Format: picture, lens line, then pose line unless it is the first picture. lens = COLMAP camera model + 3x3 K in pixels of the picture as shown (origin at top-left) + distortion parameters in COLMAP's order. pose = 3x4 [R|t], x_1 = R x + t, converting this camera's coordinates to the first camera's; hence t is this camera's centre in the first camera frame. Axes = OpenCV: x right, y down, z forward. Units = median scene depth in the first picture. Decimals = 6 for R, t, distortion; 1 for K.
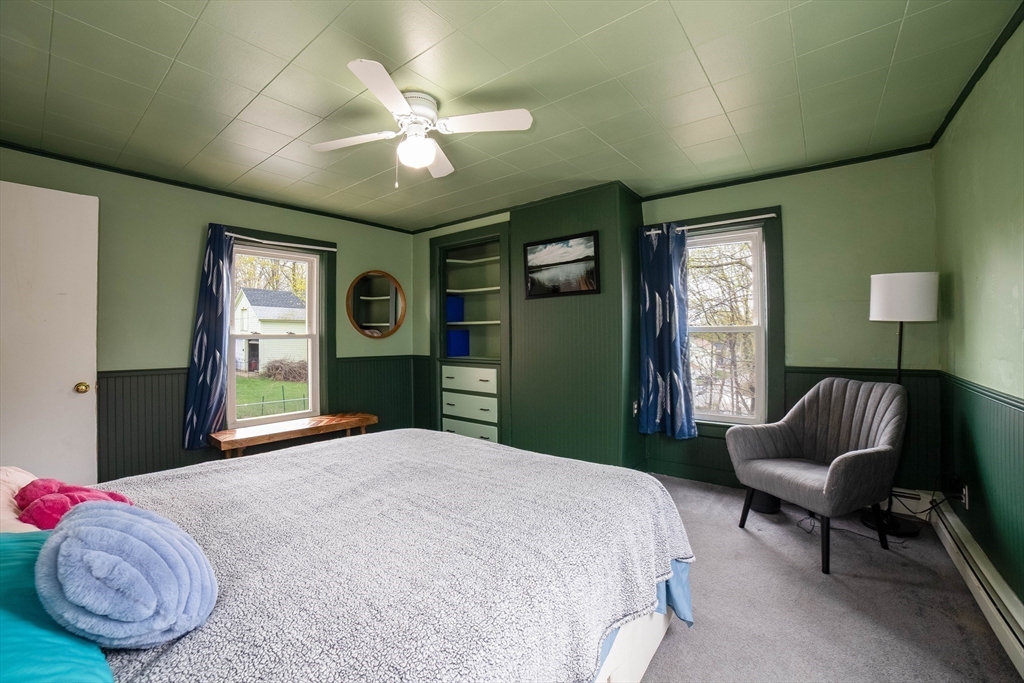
lens RADIAL K [[418.5, 0, 500.8], [0, 418.5, 331.6], [0, 0, 1]] dist [-0.106689, 0.035490]
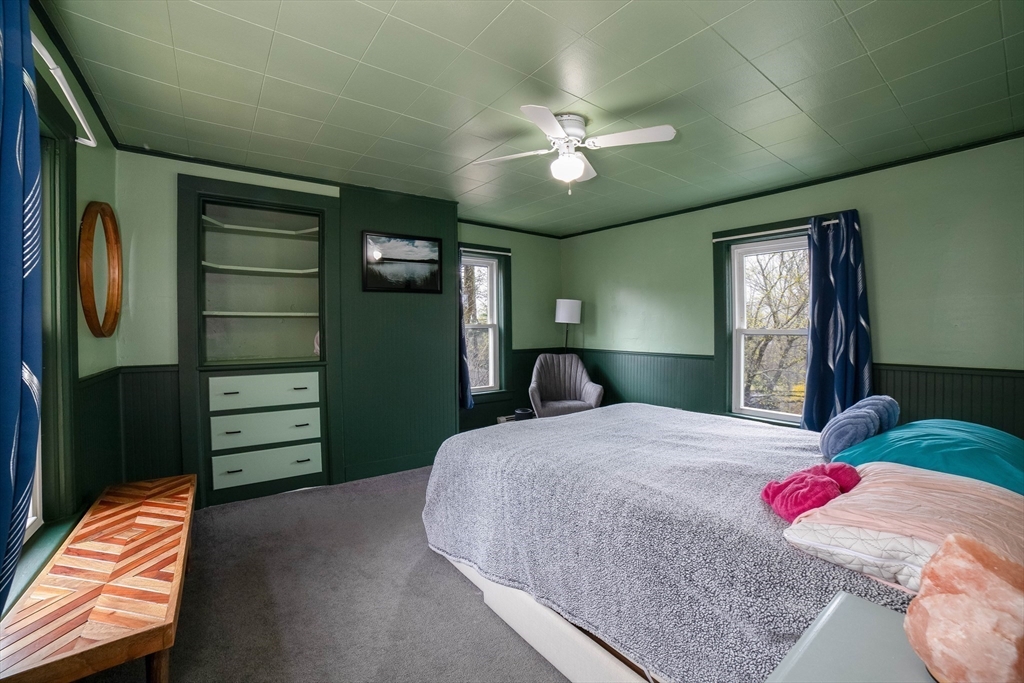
lens RADIAL K [[418.5, 0, 500.8], [0, 418.5, 331.6], [0, 0, 1]] dist [-0.106689, 0.035490]
pose [[0.259495, -0.002286, 0.965742, -0.819673], [-0.003465, 0.999989, 0.003298, 0.008023], [-0.965738, -0.004202, 0.259484, 0.531348]]
